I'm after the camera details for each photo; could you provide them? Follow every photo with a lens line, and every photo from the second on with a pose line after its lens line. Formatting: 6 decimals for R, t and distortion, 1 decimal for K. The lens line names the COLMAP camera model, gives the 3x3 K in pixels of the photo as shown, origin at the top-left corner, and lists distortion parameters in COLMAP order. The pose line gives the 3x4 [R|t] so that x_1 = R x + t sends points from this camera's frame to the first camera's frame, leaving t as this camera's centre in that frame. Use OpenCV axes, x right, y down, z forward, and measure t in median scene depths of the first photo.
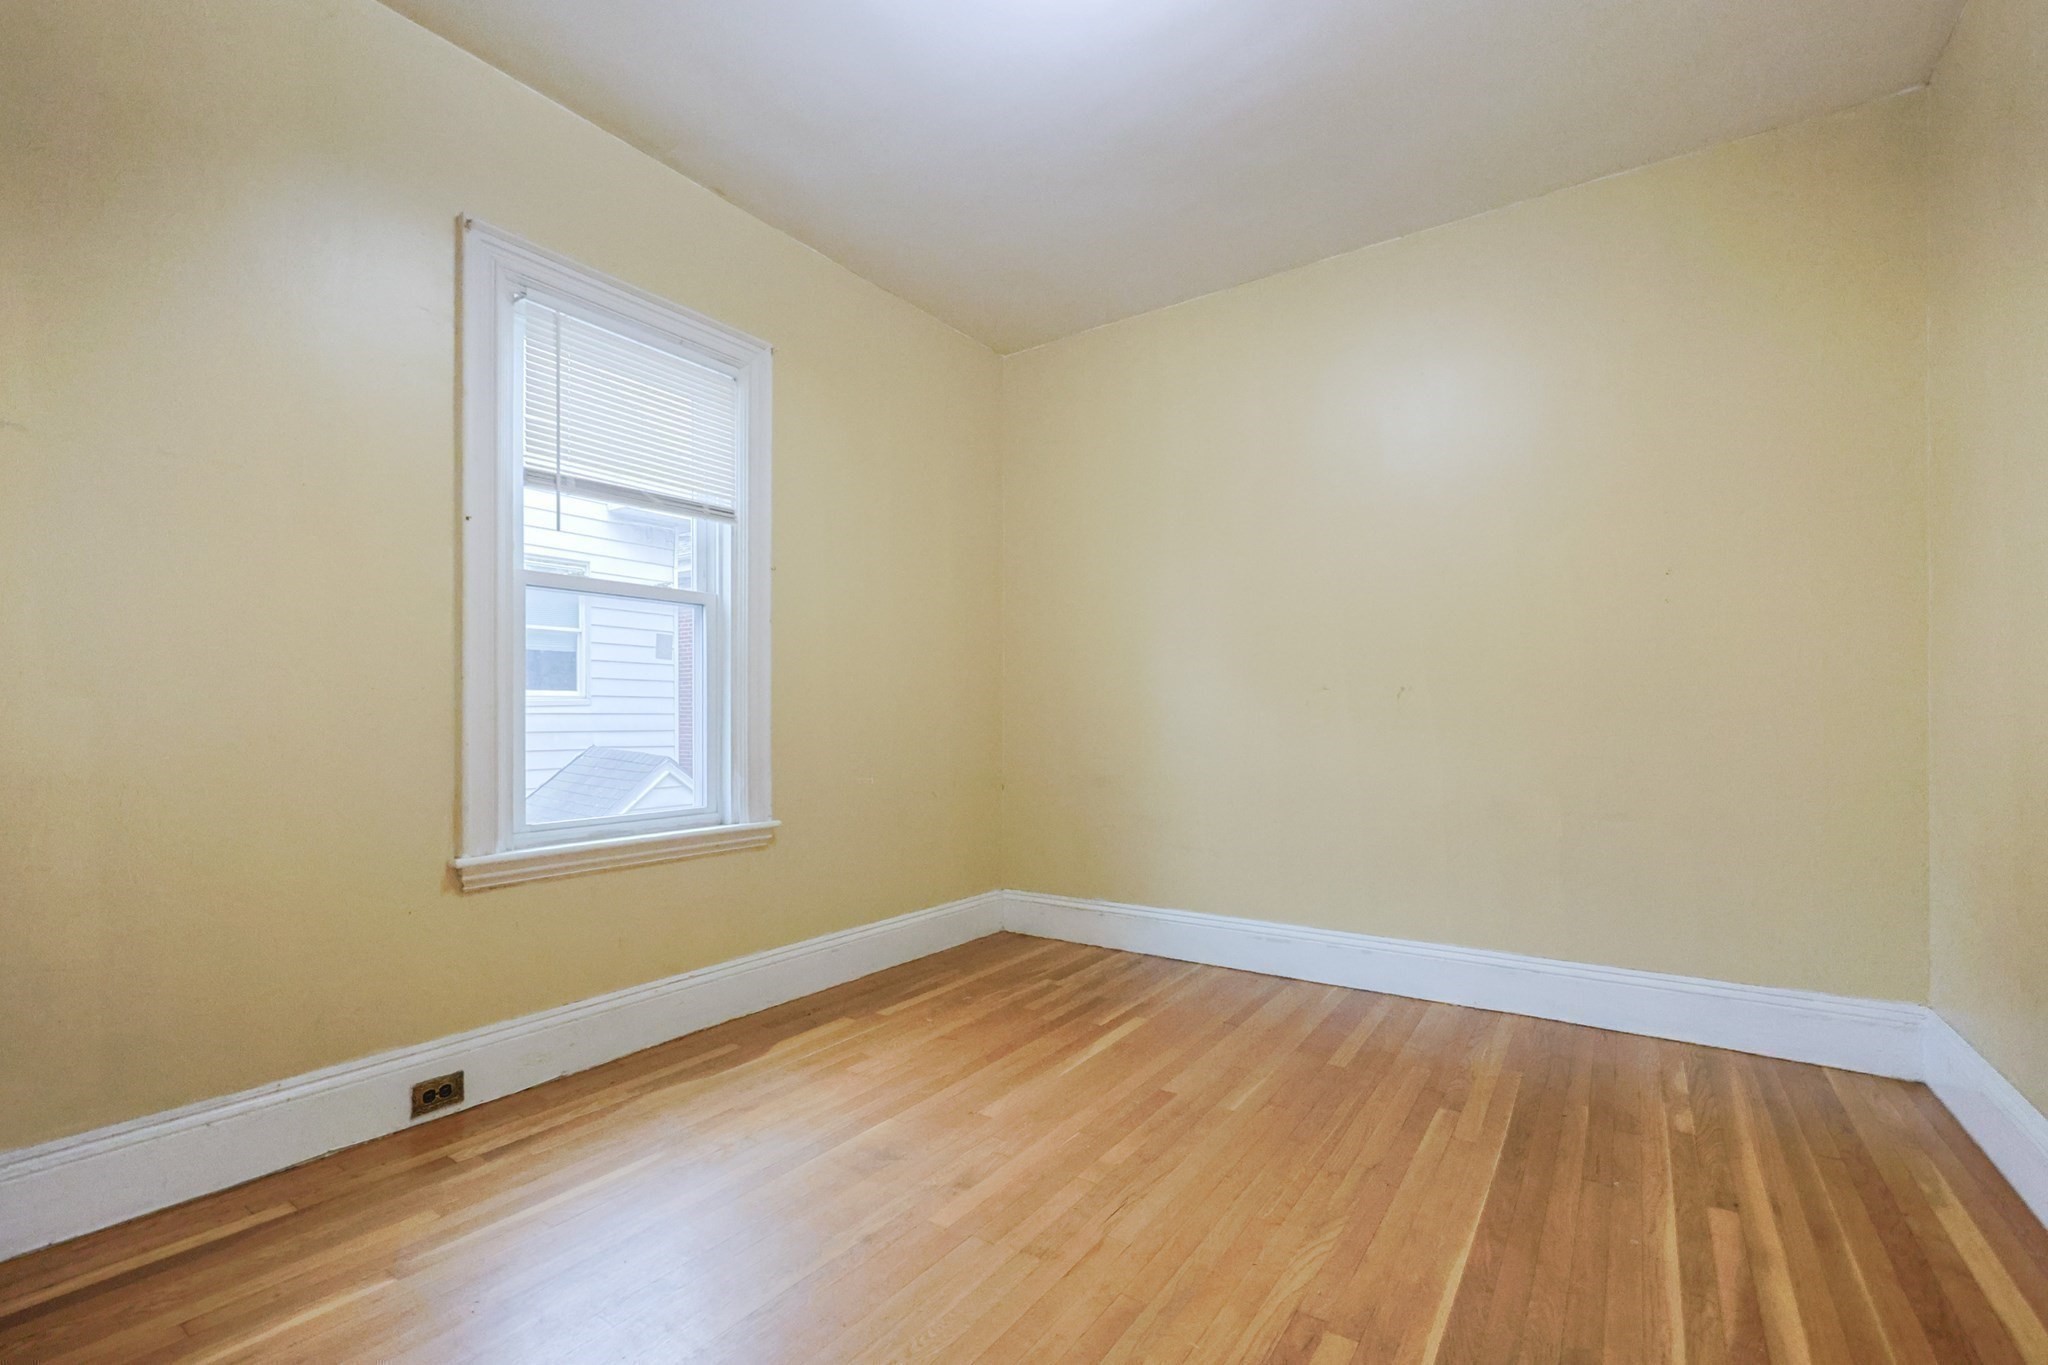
lens RADIAL K [[885.2, 0, 1030.9], [0, 885.2, 719.8], [0, 0, 1]] dist [-0.014866, -0.000066]
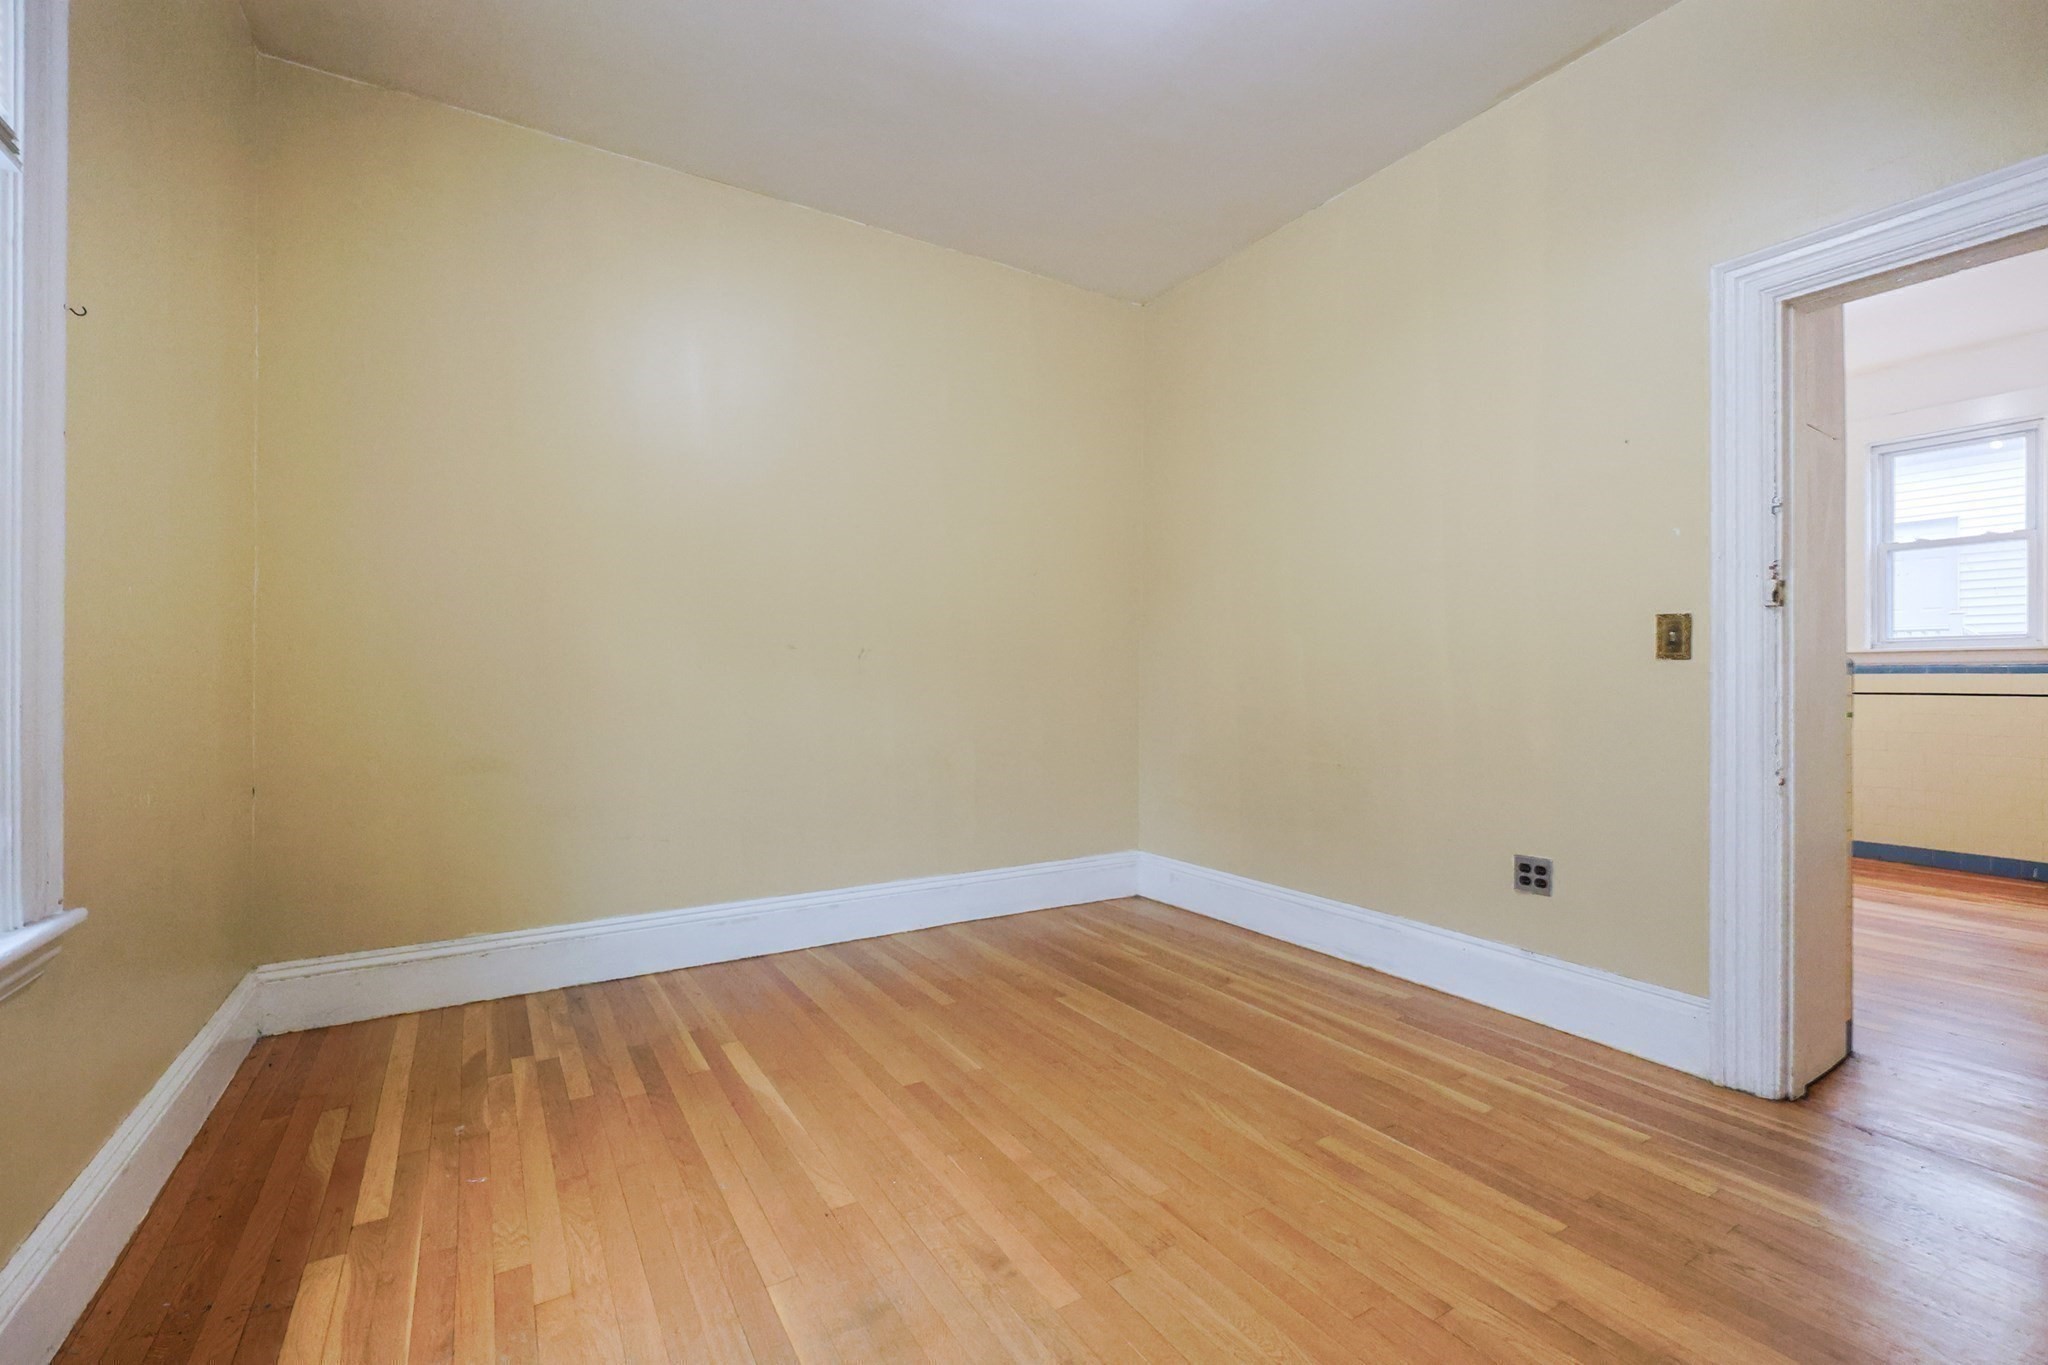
lens RADIAL K [[868.8, 0, 1033.4], [0, 868.8, 686.8], [0, 0, 1]] dist [-0.001172, -0.000734]
pose [[0.399943, -0.002461, 0.916537, -0.486491], [0.000166, 0.999997, 0.002612, 0.005926], [-0.916540, -0.000893, 0.399942, 0.413701]]
